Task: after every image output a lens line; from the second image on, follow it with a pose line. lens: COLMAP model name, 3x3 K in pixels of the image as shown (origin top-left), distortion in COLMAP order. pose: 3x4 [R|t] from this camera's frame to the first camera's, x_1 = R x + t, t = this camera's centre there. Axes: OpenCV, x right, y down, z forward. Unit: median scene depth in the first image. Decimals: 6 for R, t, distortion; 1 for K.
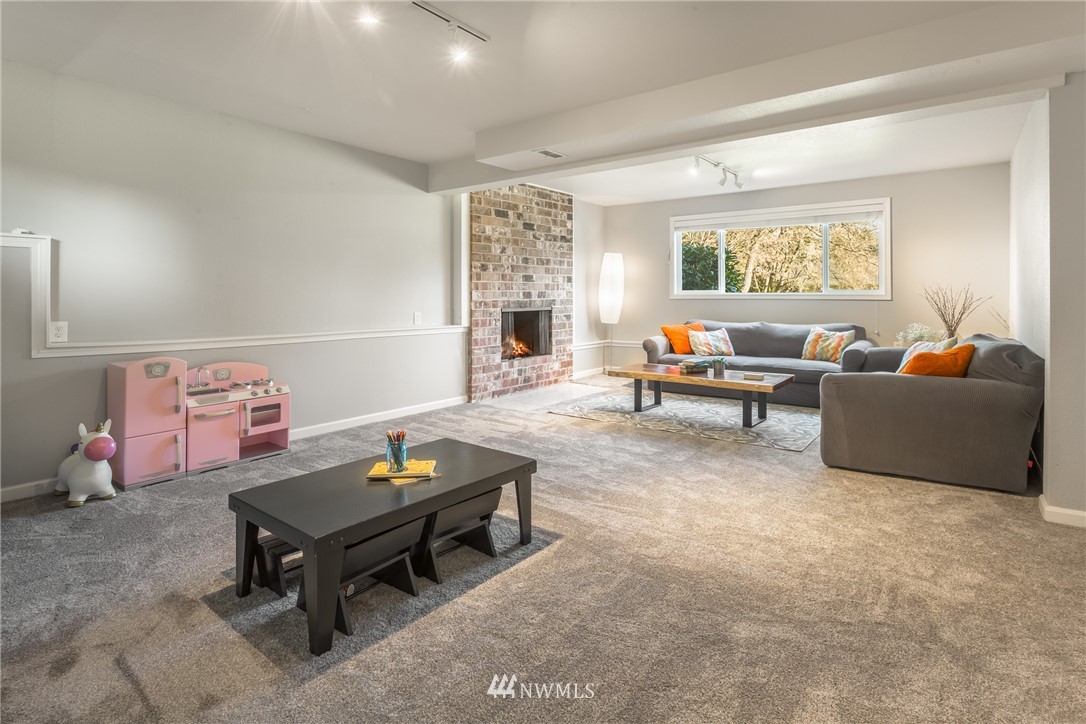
lens RADIAL K [[572.6, 0, 513.7], [0, 572.6, 293.1], [0, 0, 1]] dist [0.000754, -0.000031]
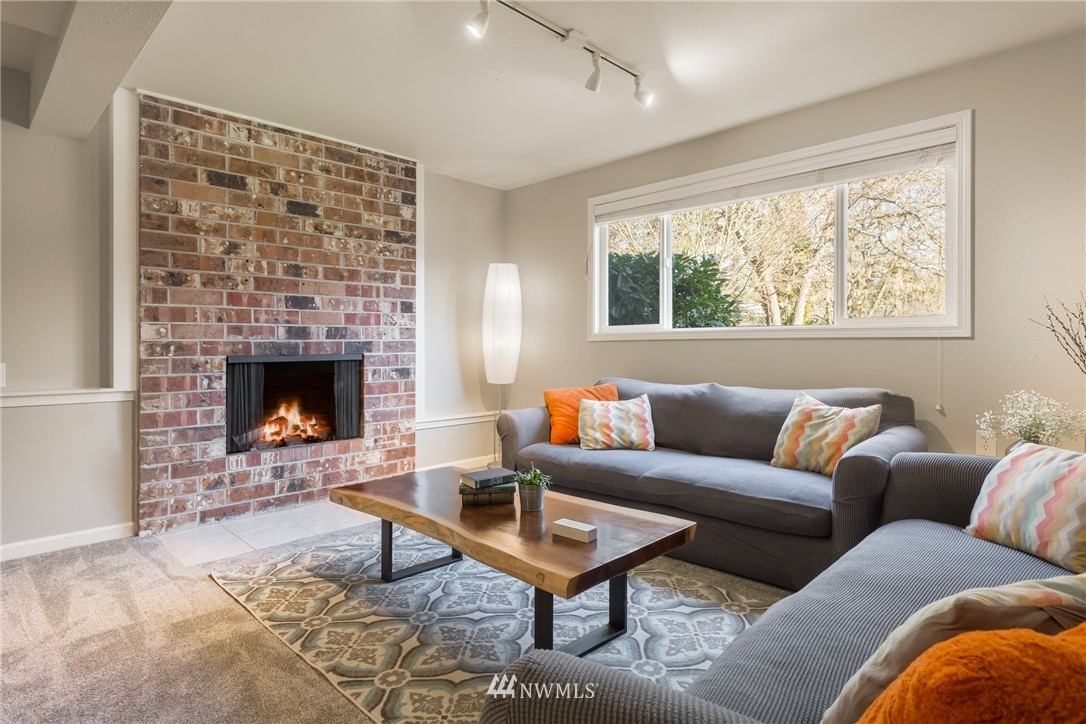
lens RADIAL K [[621.2, 0, 547.0], [0, 621.2, 355.0], [0, 0, 1]] dist [0.001199, 0.001193]
pose [[0.997960, 0.000318, -0.063834, 0.309814], [0.000803, 0.999846, 0.017533, 0.014914], [0.063830, -0.017549, 0.997806, 0.425013]]
